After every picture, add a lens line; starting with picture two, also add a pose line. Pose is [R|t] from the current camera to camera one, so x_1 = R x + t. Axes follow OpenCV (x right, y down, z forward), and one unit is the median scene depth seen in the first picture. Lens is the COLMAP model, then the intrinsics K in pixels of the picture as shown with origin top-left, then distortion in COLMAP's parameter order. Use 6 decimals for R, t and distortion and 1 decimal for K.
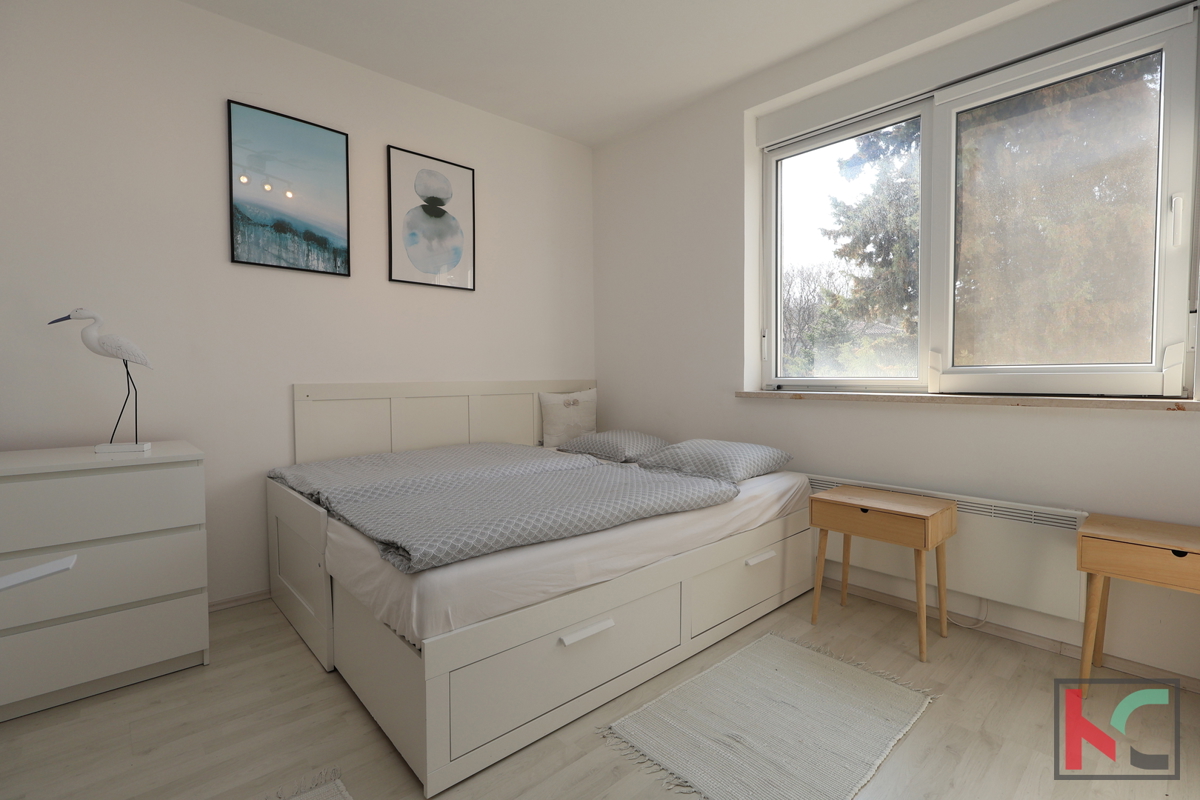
lens RADIAL K [[551.5, 0, 596.0], [0, 551.5, 390.9], [0, 0, 1]] dist [-0.001815, 0.000173]
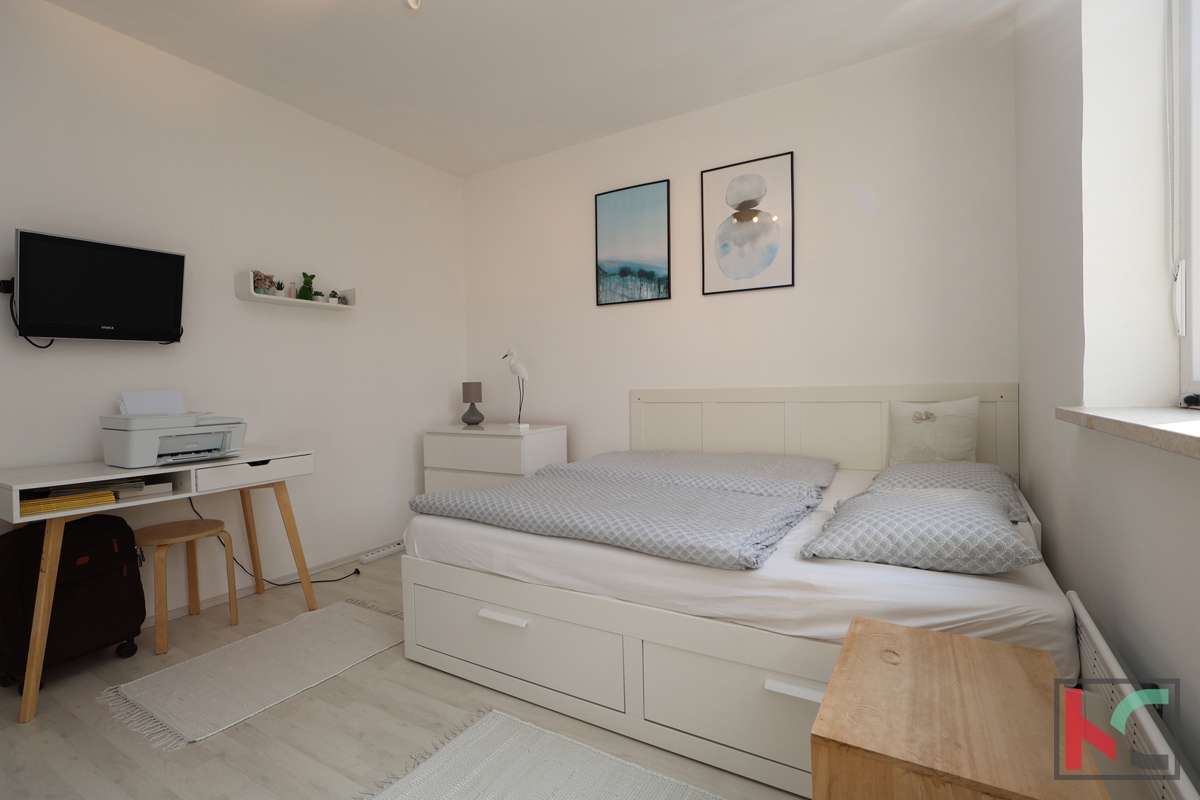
lens RADIAL K [[551.5, 0, 605.0], [0, 551.5, 397.7], [0, 0, 1]] dist [-0.001815, 0.000173]
pose [[0.297525, 0.016346, -0.954574, 0.670757], [-0.011548, 0.999842, 0.013522, -0.010032], [0.954644, 0.007000, 0.297667, 0.536532]]
